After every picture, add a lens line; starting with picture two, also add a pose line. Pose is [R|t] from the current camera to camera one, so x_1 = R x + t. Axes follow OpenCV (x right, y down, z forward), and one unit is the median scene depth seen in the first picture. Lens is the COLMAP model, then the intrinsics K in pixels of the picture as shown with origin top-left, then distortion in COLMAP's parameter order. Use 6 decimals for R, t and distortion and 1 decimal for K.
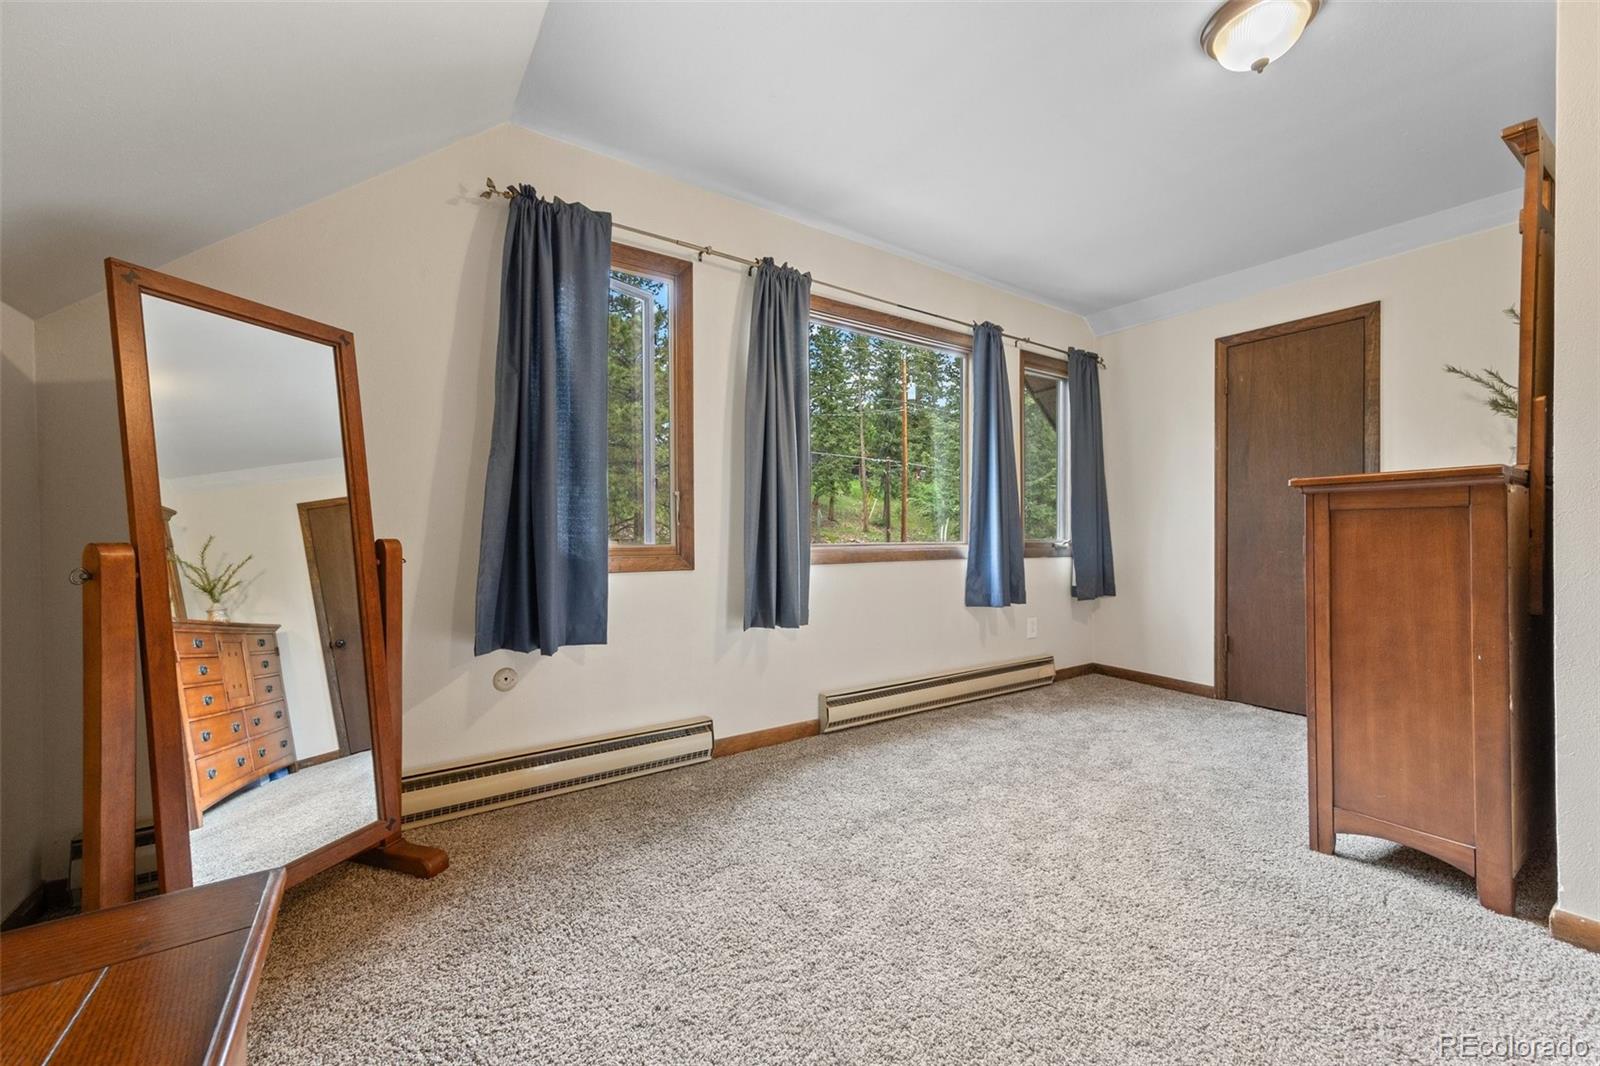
lens RADIAL K [[624.4, 0, 797.4], [0, 624.4, 542.1], [0, 0, 1]] dist [0.007403, -0.000481]
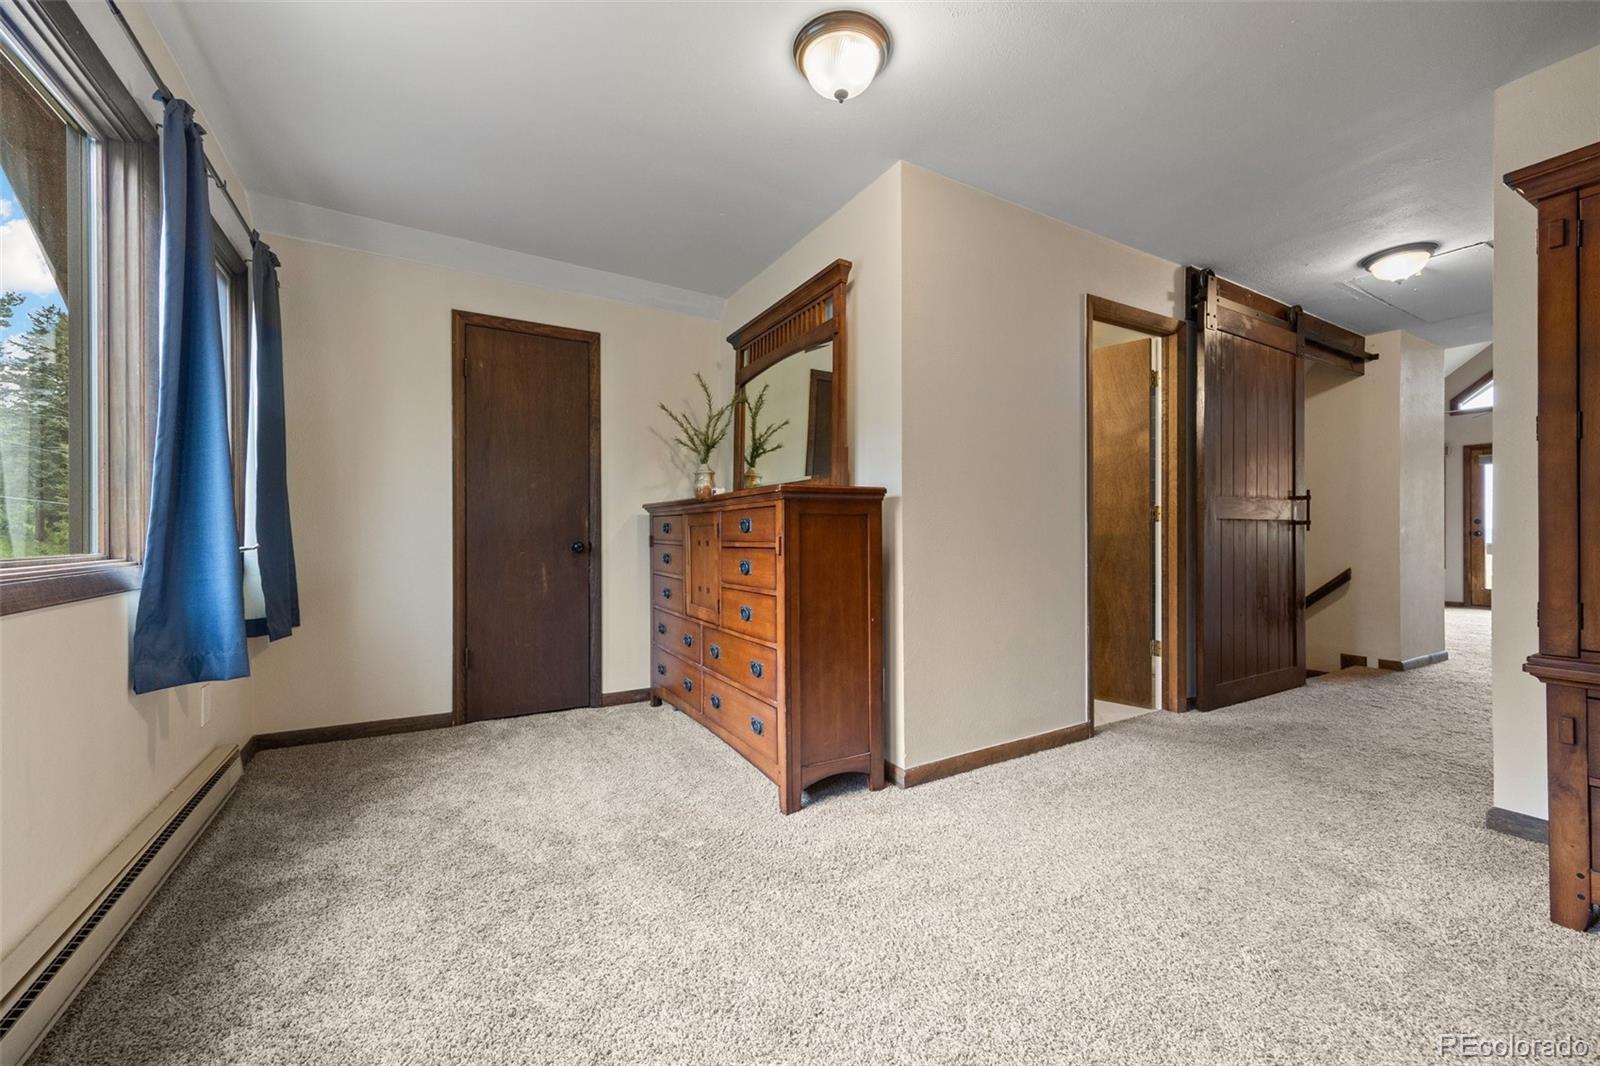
lens RADIAL K [[607.8, 0, 800.0], [0, 607.8, 533.0], [0, 0, 1]] dist [-0.000551, 0.000154]
pose [[0.056019, 0.001687, 0.998428, -0.158213], [0.013890, 0.999900, -0.002469, -0.007377], [-0.998333, 0.014007, 0.055990, 0.530667]]
